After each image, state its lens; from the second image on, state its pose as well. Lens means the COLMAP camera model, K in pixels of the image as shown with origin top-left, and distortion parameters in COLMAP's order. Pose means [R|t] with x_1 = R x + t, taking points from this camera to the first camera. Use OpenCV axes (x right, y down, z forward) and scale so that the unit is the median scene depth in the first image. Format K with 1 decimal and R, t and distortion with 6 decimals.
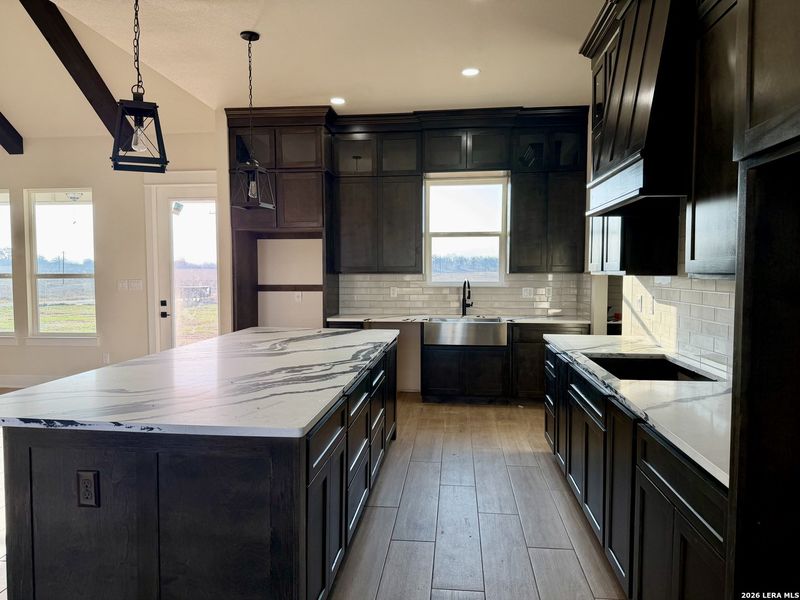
lens RADIAL K [[554.0, 0, 403.0], [0, 554.0, 300.4], [0, 0, 1]] dist [0.142748, -0.215334]
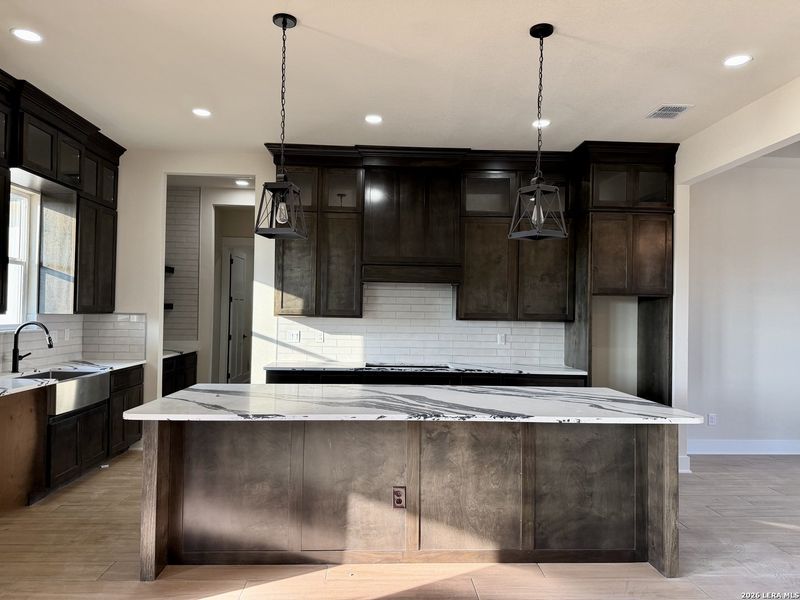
lens RADIAL K [[554.6, 0, 400.0], [0, 554.6, 300.0], [0, 0, 1]] dist [-0.004912, -0.002057]
pose [[-0.136964, 0.019070, 0.990392, -0.720594], [0.034412, 0.999303, -0.014482, -0.041802], [-0.989978, 0.032098, -0.137524, 0.650520]]
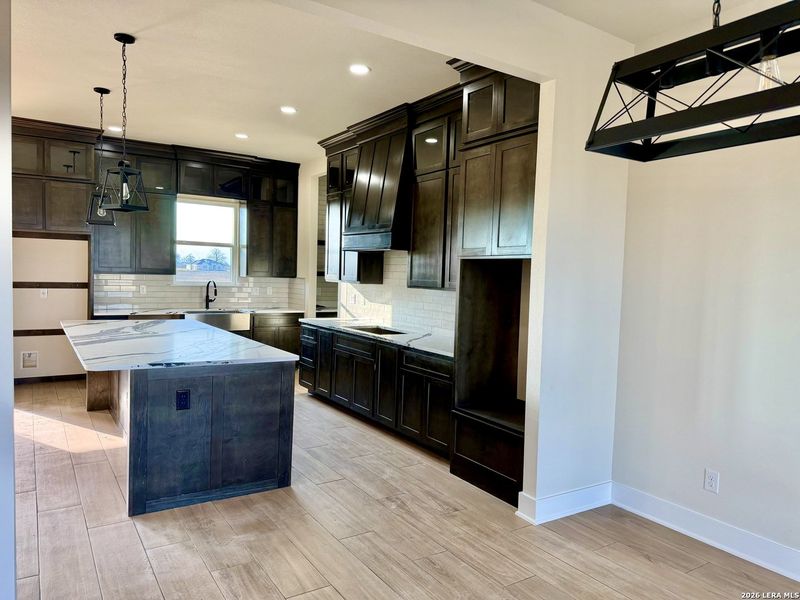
lens RADIAL K [[554.0, 0, 403.0], [0, 554.0, 300.4], [0, 0, 1]] dist [0.142748, -0.215334]
pose [[0.772863, -0.004977, 0.634553, -0.384776], [-0.000660, 0.999962, 0.008646, -0.003408], [-0.634572, -0.007101, 0.772831, -0.292225]]
